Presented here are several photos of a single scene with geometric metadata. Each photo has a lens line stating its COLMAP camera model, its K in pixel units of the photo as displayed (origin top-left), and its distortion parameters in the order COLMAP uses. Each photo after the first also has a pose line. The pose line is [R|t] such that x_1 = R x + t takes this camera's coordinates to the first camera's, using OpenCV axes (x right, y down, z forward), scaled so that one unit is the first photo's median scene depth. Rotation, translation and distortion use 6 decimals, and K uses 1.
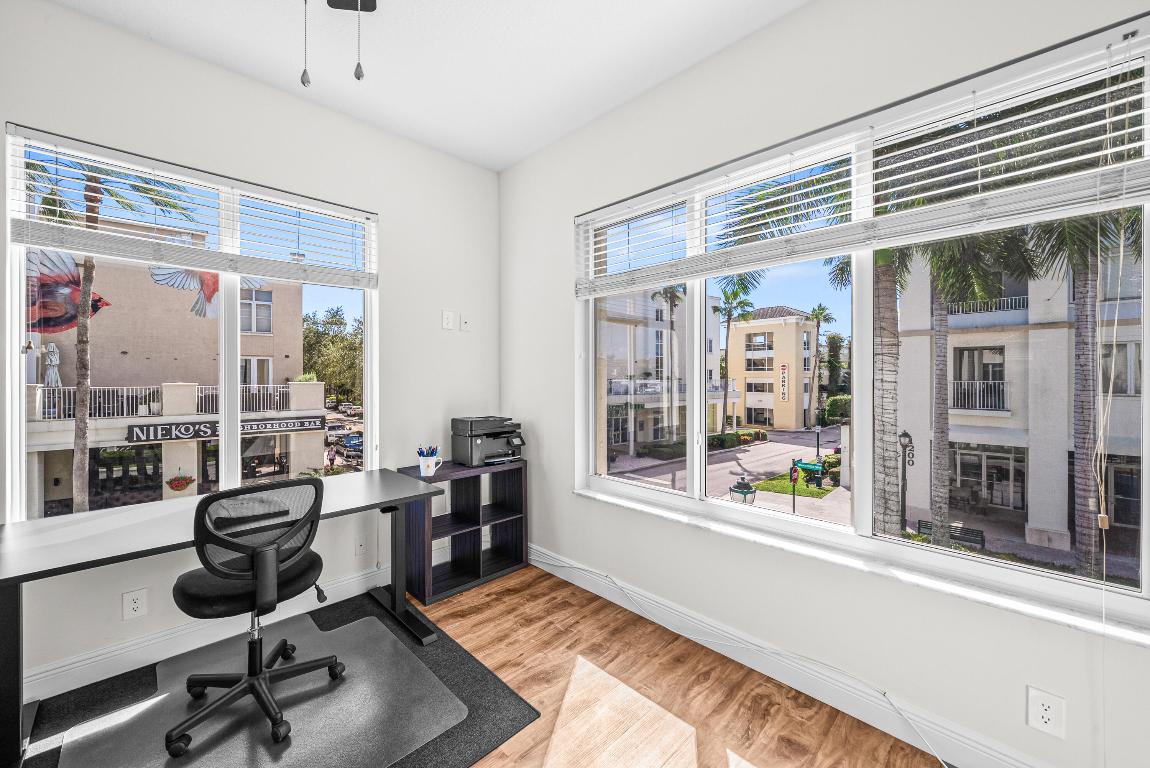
lens RADIAL K [[437.2, 0, 575.7], [0, 437.2, 376.2], [0, 0, 1]] dist [-0.005839, 0.001084]
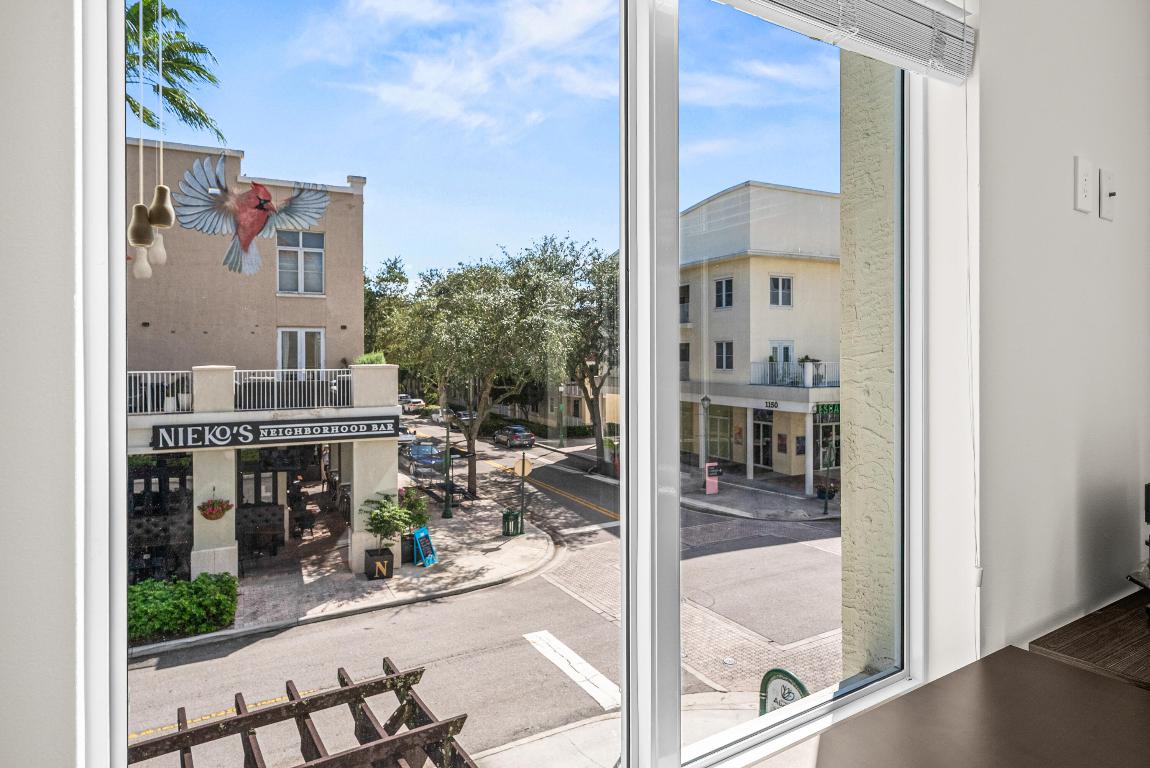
lens RADIAL K [[654.9, 0, 559.9], [0, 654.9, 365.4], [0, 0, 1]] dist [-0.017209, 0.001131]
pose [[0.975823, 0.000783, -0.218563, -0.166025], [0.002244, 0.999905, 0.013600, 0.001304], [0.218553, -0.013761, 0.975728, 0.120909]]
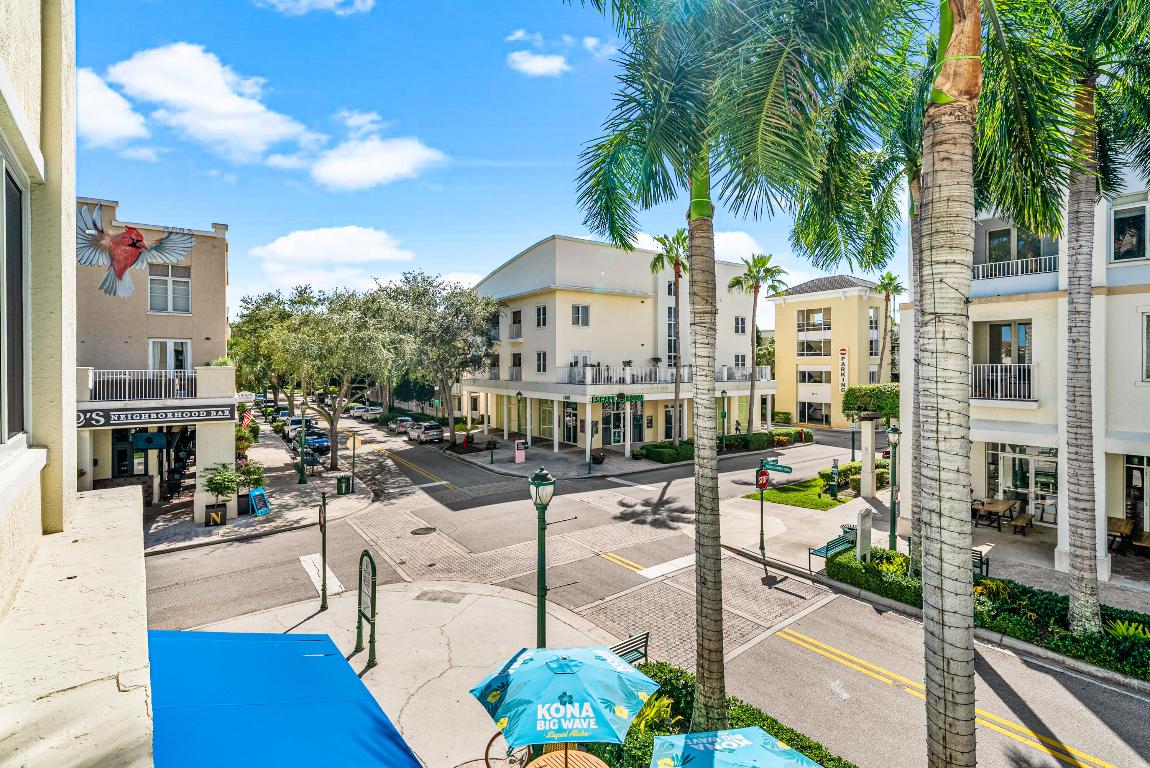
lens RADIAL K [[529.5, 0, 577.2], [0, 529.5, 365.8], [0, 0, 1]] dist [-0.006827, 0.003673]
pose [[0.996705, -0.001114, -0.081107, 0.257417], [0.001200, 0.999999, 0.001005, 0.014208], [0.081105, -0.001099, 0.996705, -0.014573]]
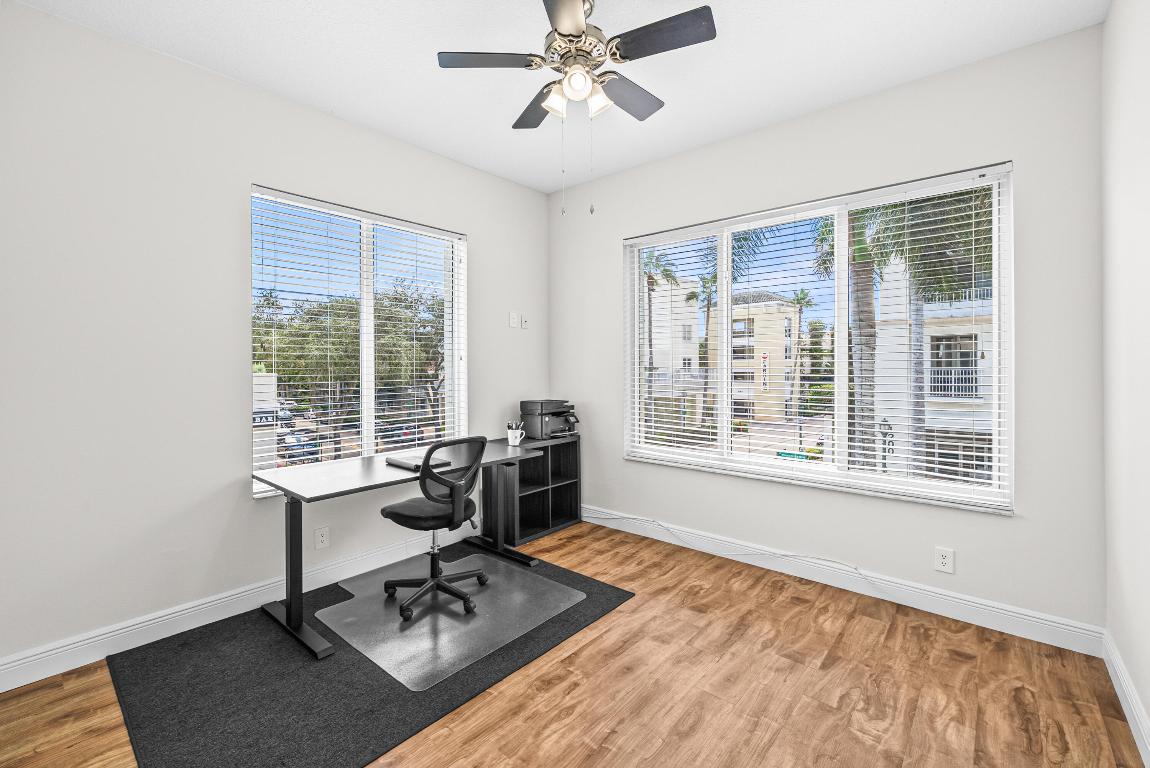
lens RADIAL K [[499.8, 0, 571.3], [0, 499.8, 365.3], [0, 0, 1]] dist [0.004173, -0.001419]
pose [[0.996782, -0.003456, 0.080084, -0.070975], [0.003590, 0.999992, -0.001535, -0.000193], [-0.080078, 0.001818, 0.996787, -0.112080]]
